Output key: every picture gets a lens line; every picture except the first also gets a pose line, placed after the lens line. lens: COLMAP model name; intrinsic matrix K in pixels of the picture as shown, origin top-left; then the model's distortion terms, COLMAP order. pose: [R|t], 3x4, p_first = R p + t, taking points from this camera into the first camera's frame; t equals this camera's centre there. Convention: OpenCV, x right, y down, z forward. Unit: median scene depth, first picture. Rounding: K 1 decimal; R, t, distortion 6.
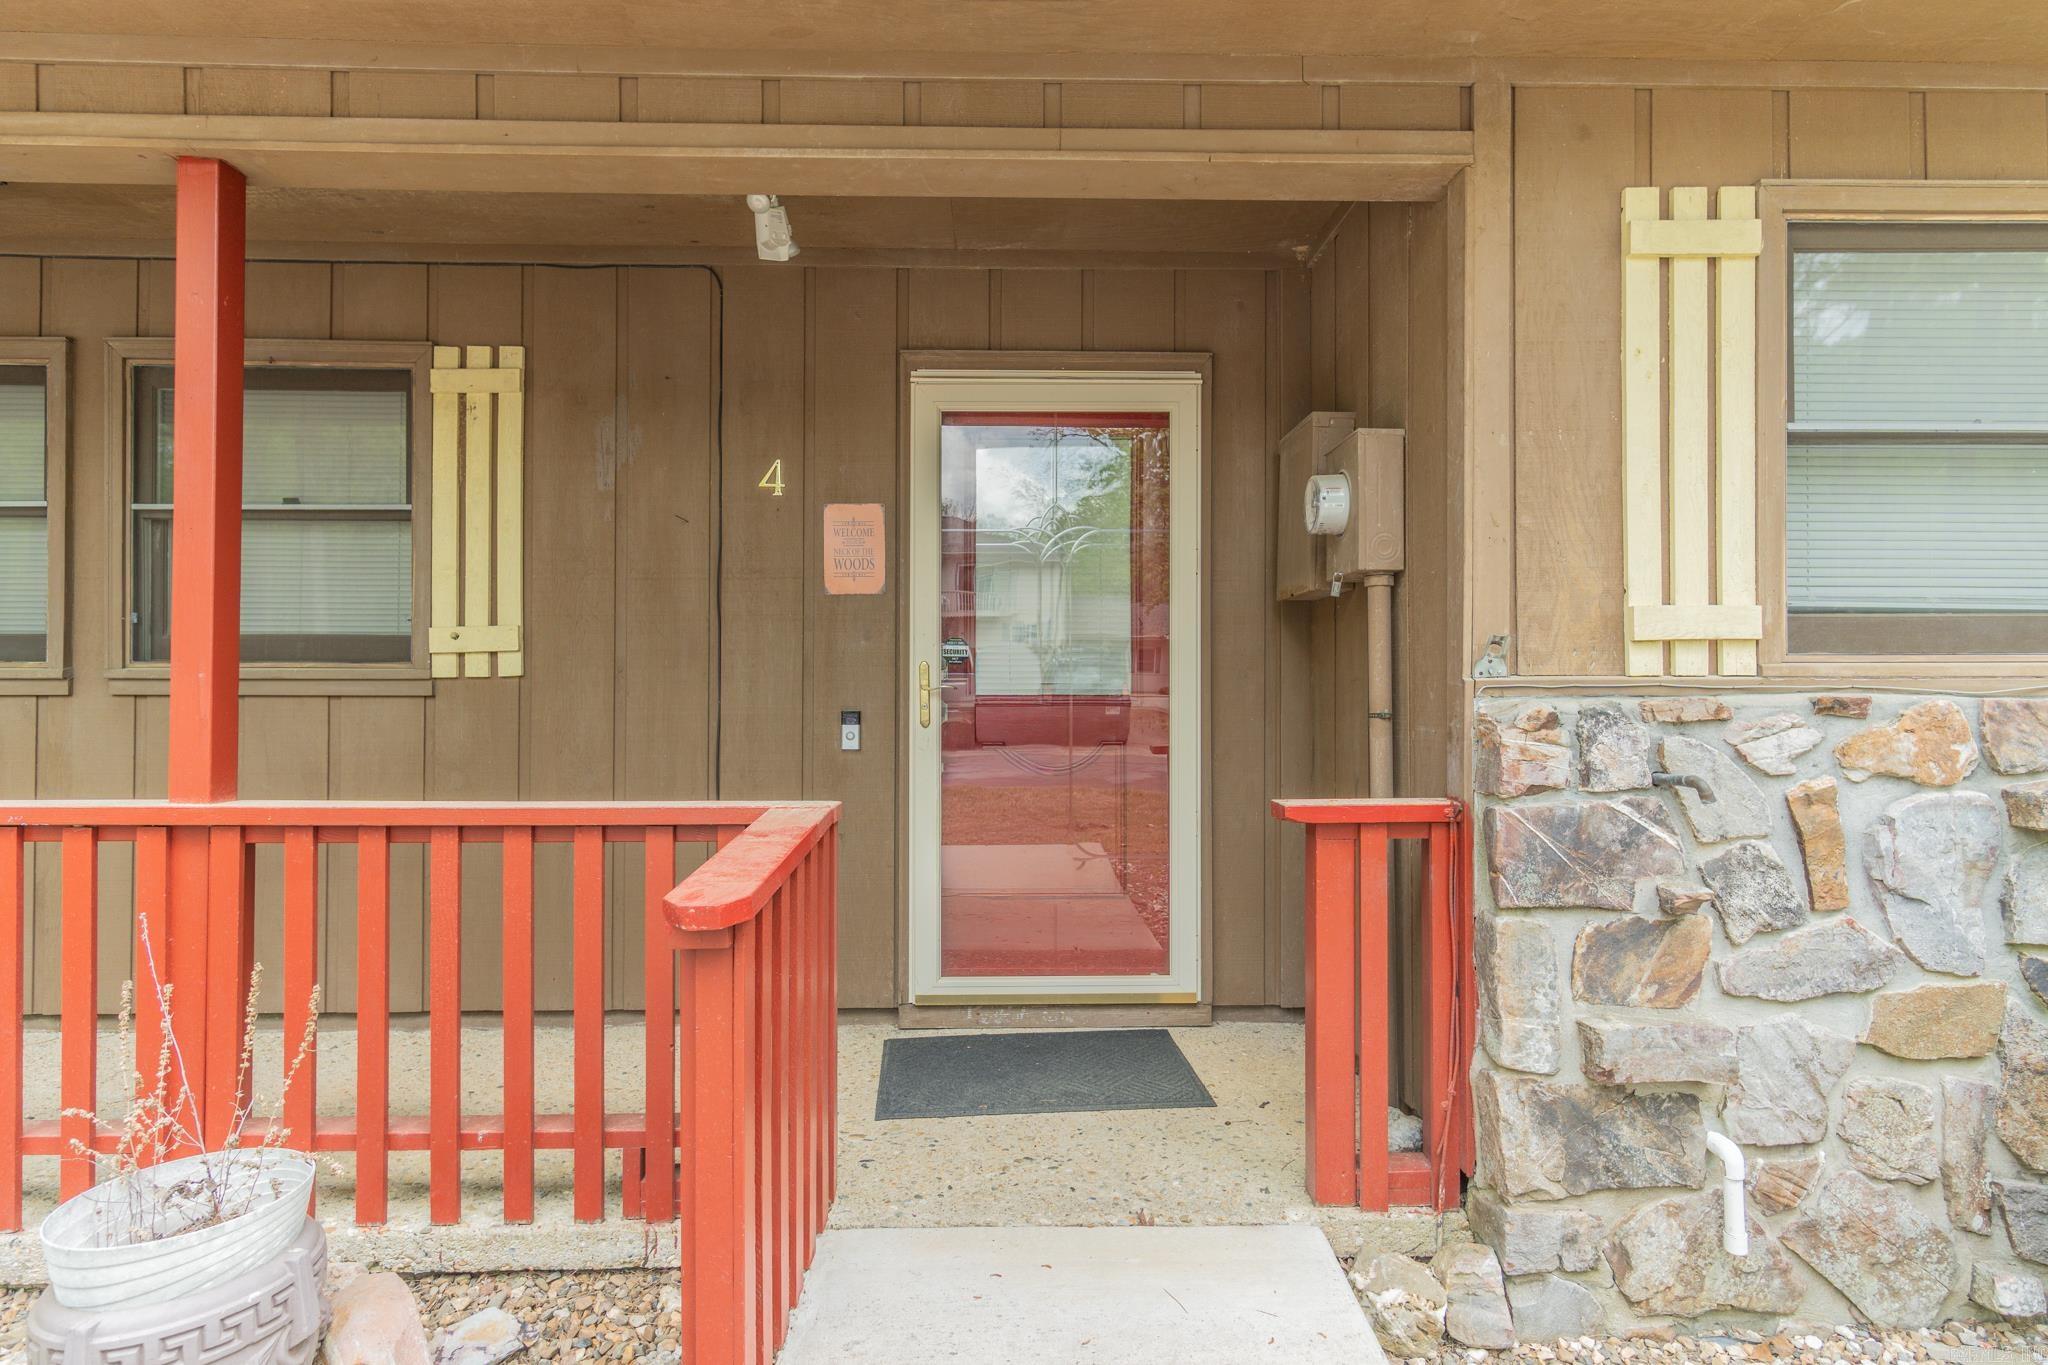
lens RADIAL K [[1092.7, 0, 1032.6], [0, 1092.7, 675.6], [0, 0, 1]] dist [0.003245, 0.003247]
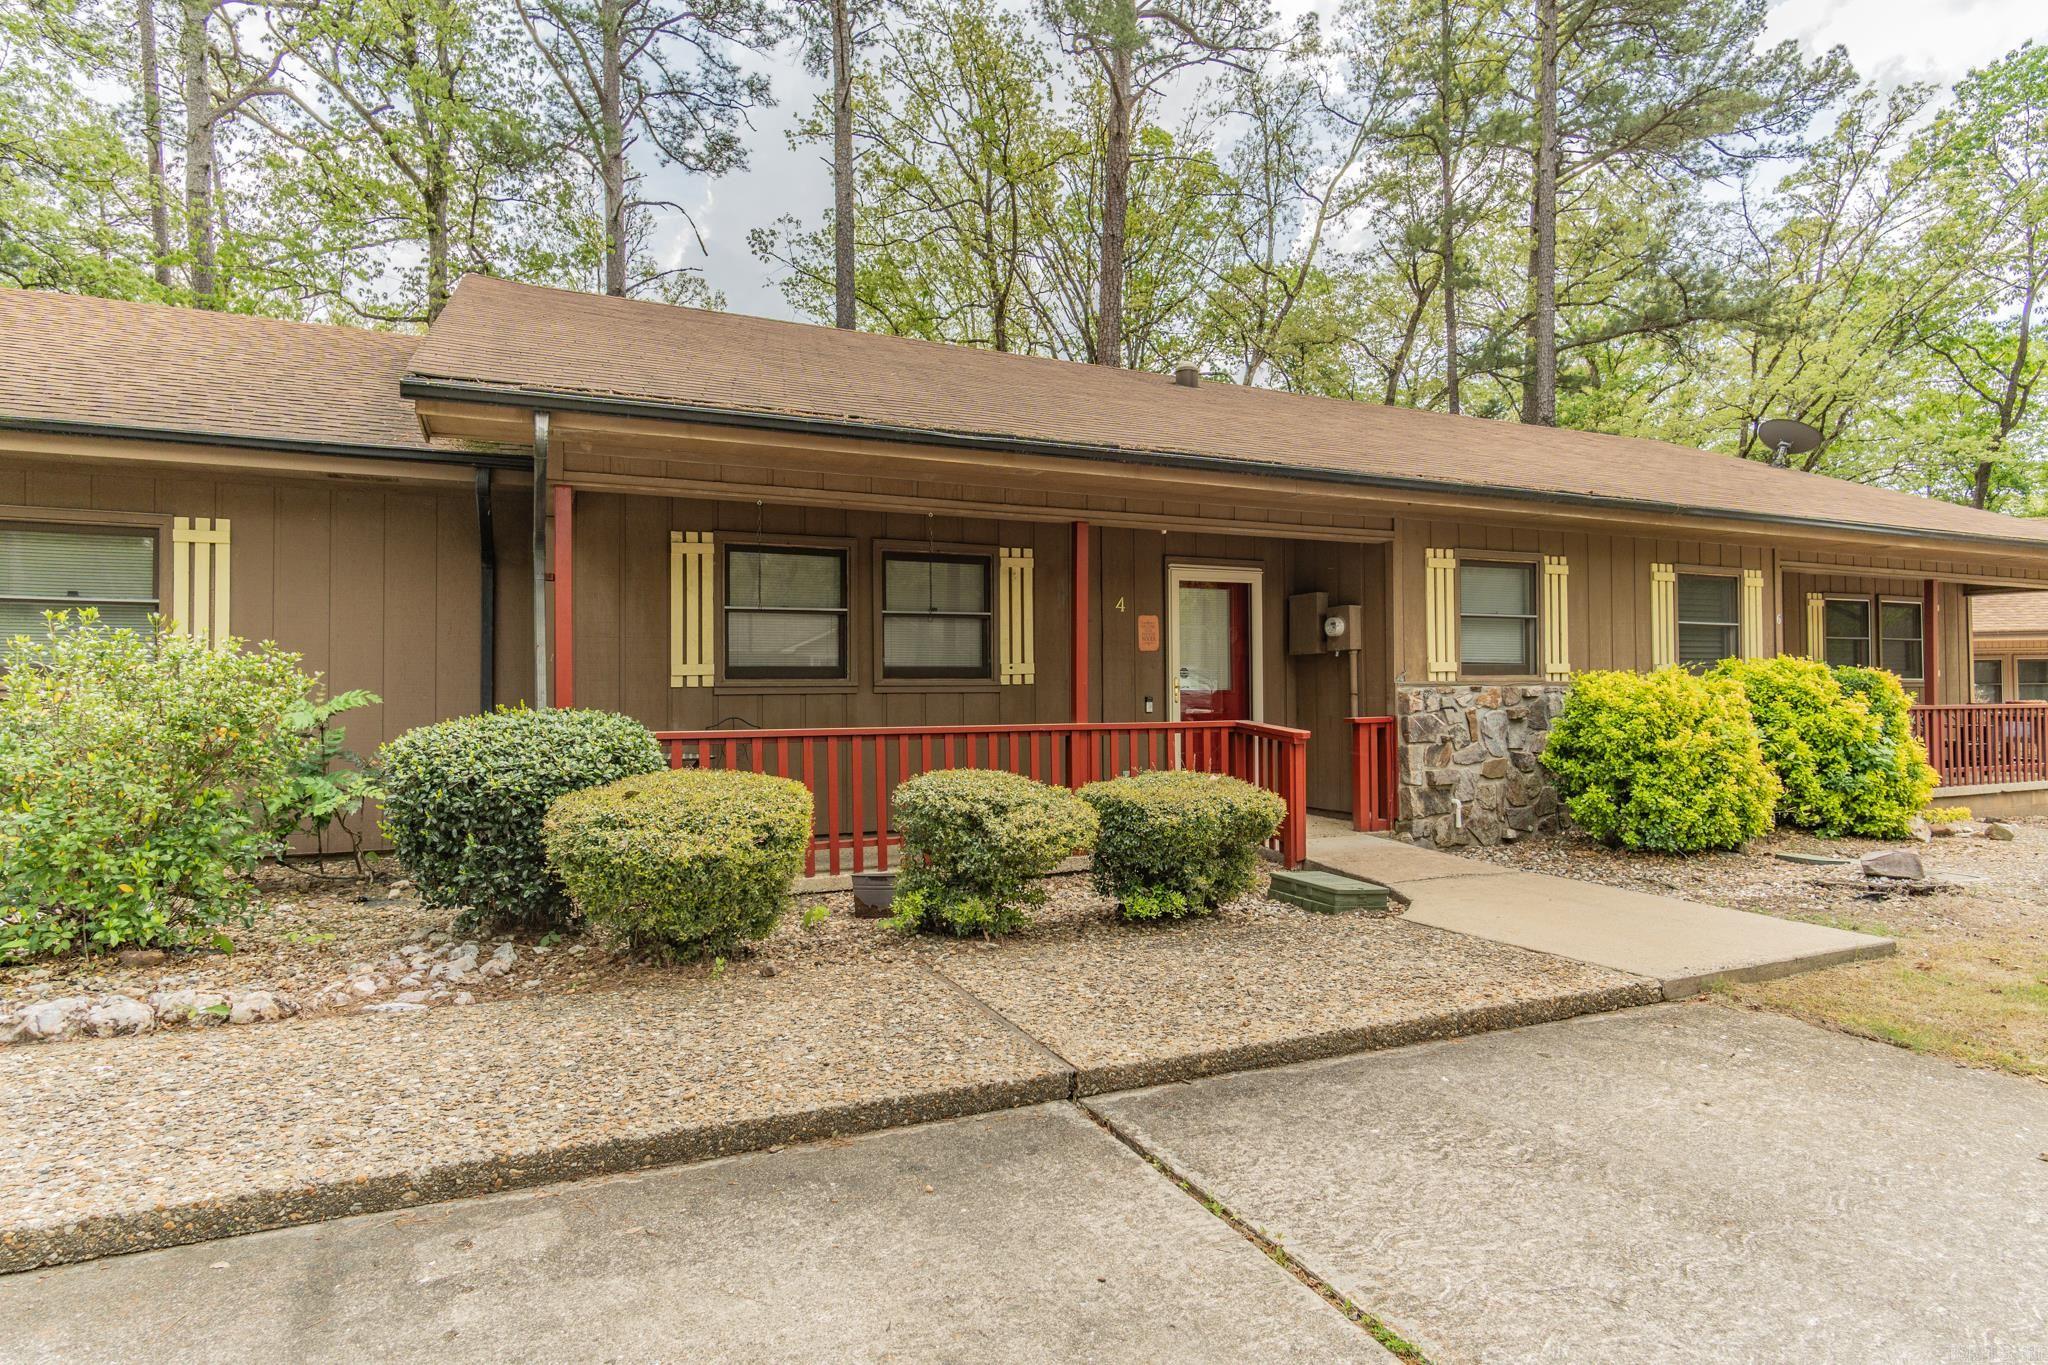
lens RADIAL K [[1092.7, 0, 1032.6], [0, 1092.7, 675.6], [0, 0, 1]] dist [0.003245, 0.003247]
pose [[0.916543, -0.002289, 0.399929, -2.268735], [0.006692, 0.999931, -0.009614, 0.007863], [-0.399879, 0.011488, 0.916496, -1.940136]]
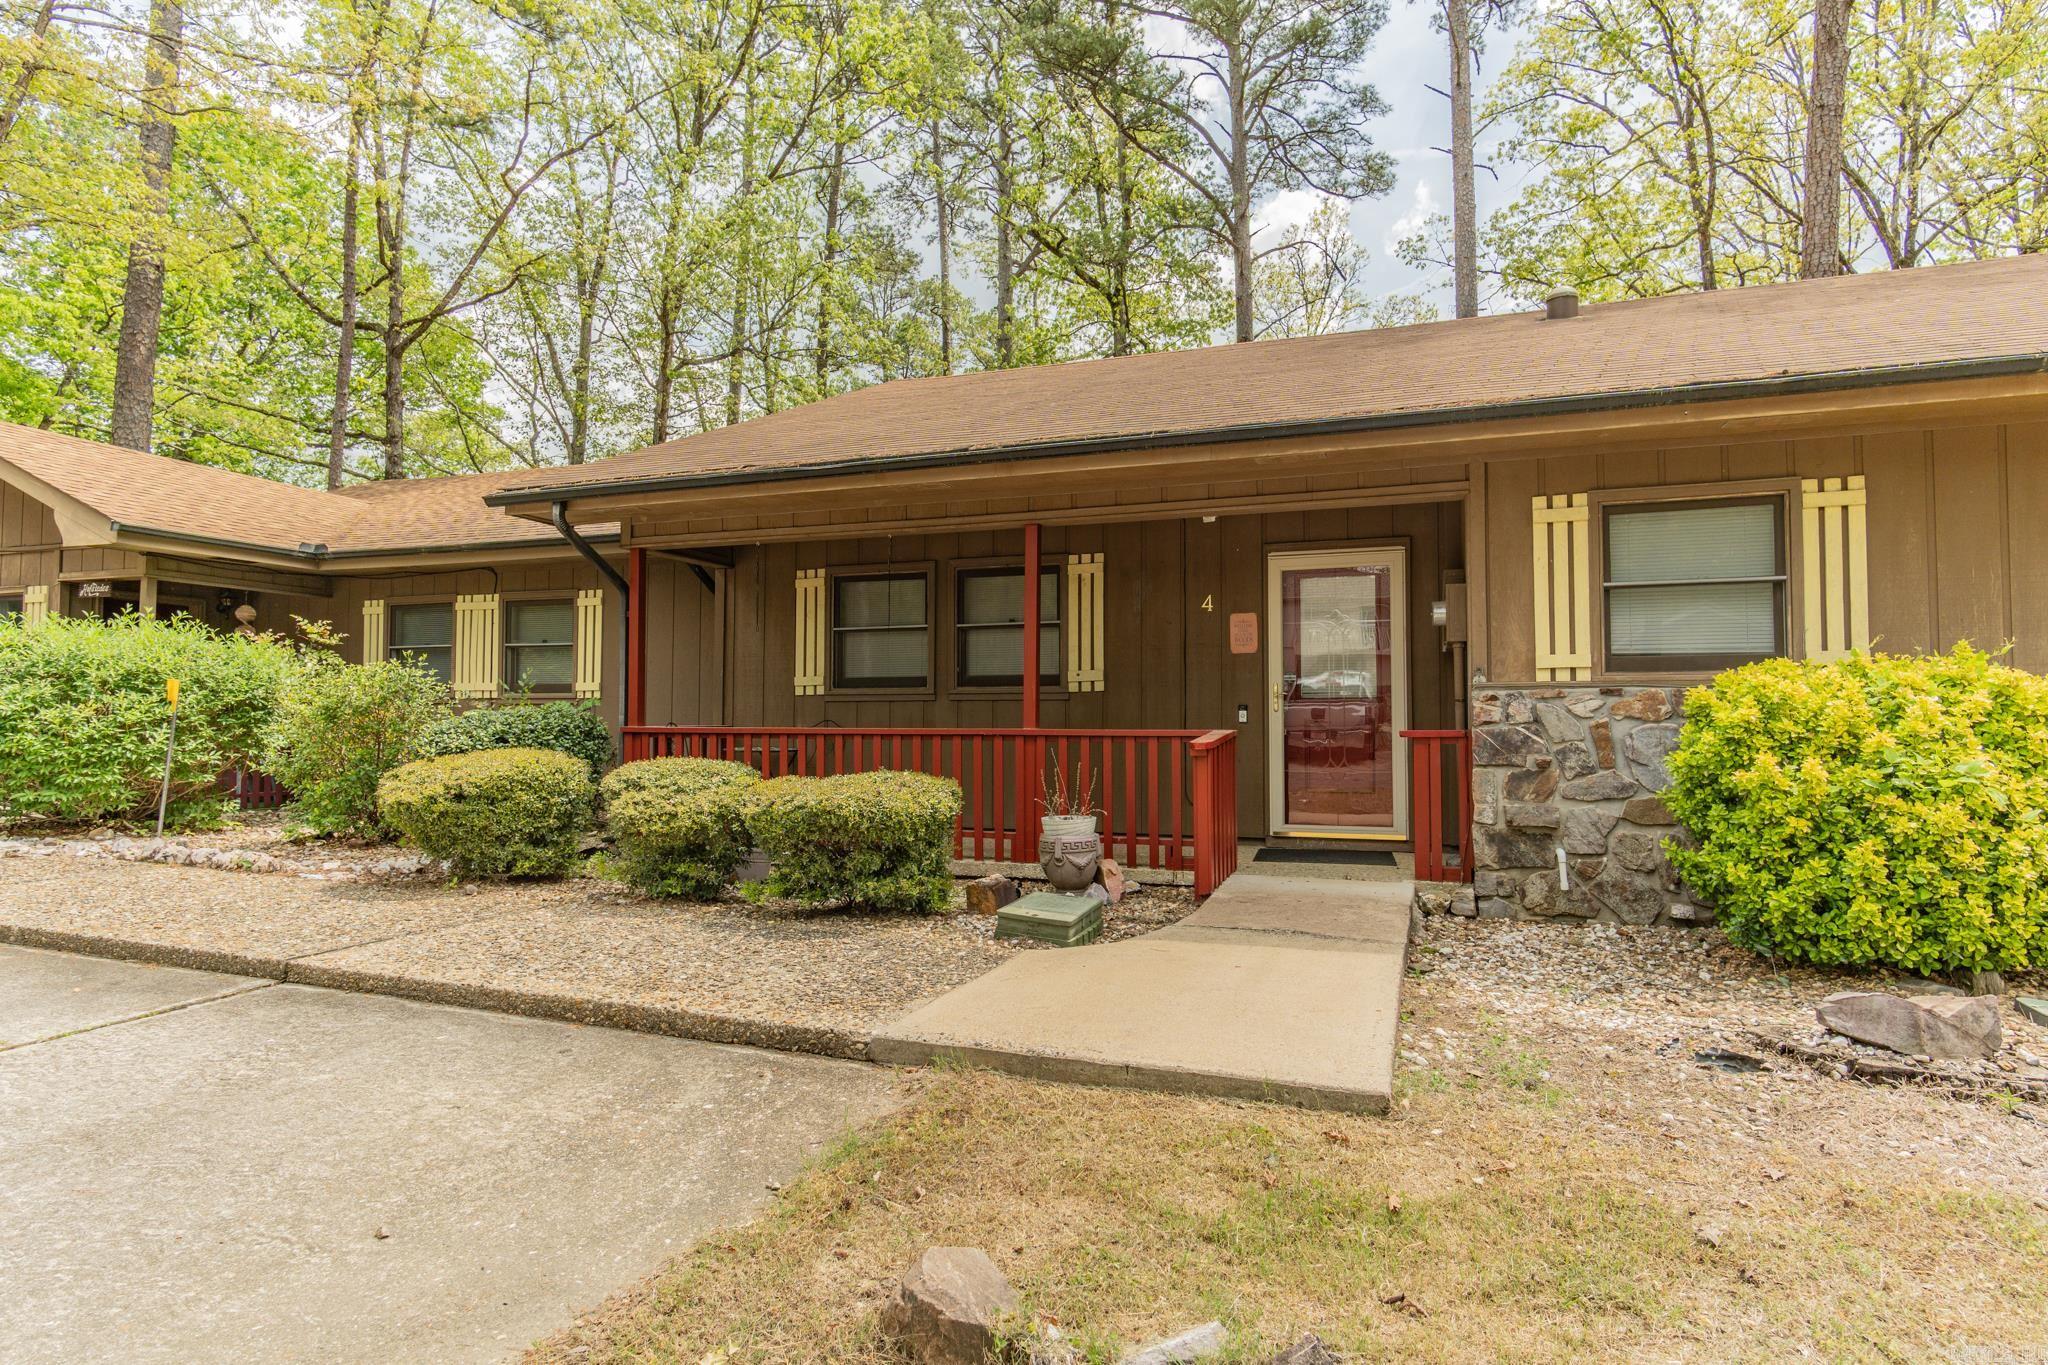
lens RADIAL K [[1092.7, 0, 1032.6], [0, 1092.7, 675.6], [0, 0, 1]] dist [0.003245, 0.003247]
pose [[0.933466, -0.015296, -0.358339, 0.376830], [0.002866, 0.999376, -0.035193, 0.078661], [0.358654, 0.031825, 0.932928, -1.999782]]
